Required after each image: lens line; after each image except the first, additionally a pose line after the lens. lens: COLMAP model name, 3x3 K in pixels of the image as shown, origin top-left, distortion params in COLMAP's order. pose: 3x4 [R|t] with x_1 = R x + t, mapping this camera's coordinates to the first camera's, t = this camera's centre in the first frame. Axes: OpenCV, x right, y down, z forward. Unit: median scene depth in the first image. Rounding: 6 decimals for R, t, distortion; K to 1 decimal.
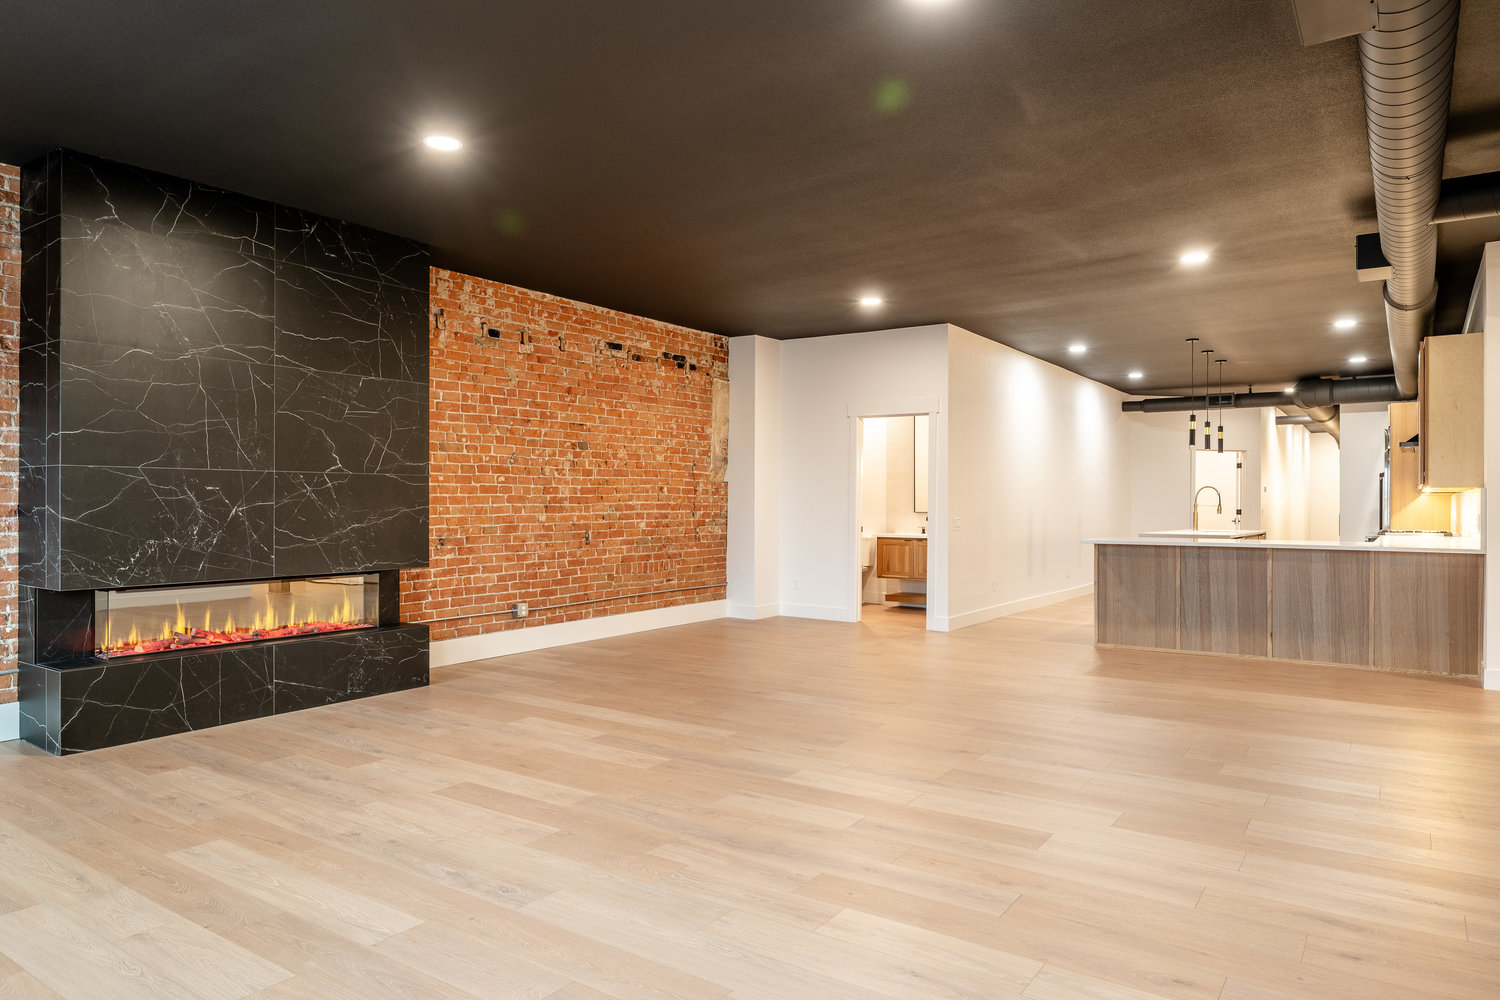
lens RADIAL K [[951.0, 0, 750.2], [0, 951.0, 499.2], [0, 0, 1]] dist [0.001960, 0.000579]
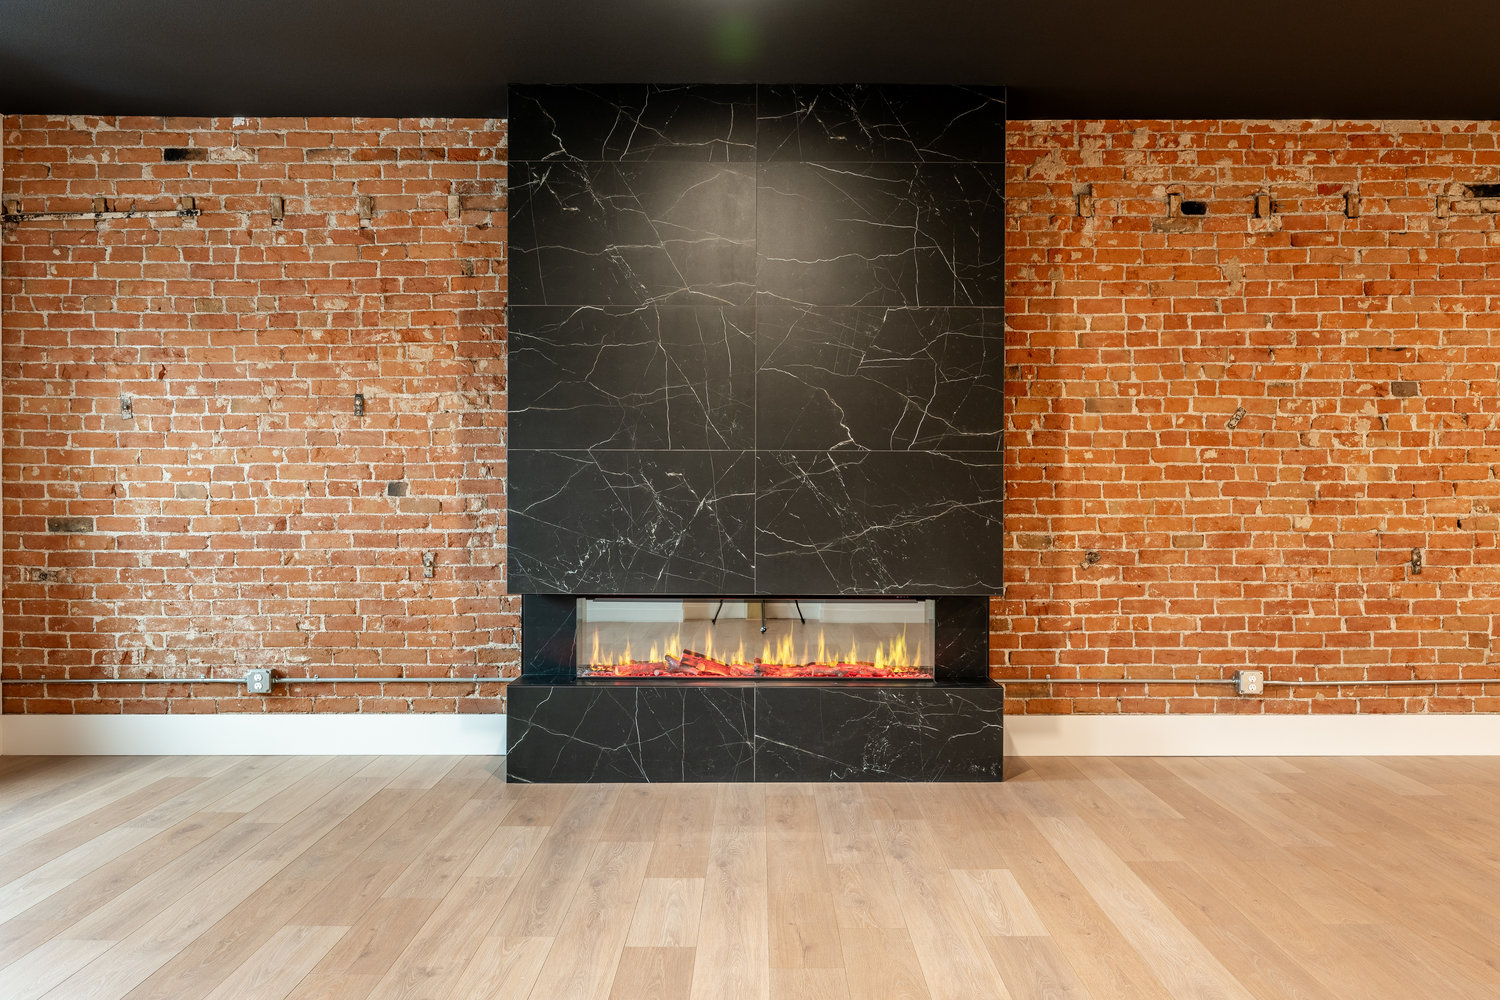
lens RADIAL K [[1282.6, 0, 750.9], [0, 1282.6, 499.9], [0, 0, 1]] dist [-0.001127, -0.001138]
pose [[0.569460, 0.004914, -0.822005, 0.281895], [-0.000021, 0.999982, 0.005963, 0.002520], [0.822019, -0.003379, 0.569450, 0.393317]]
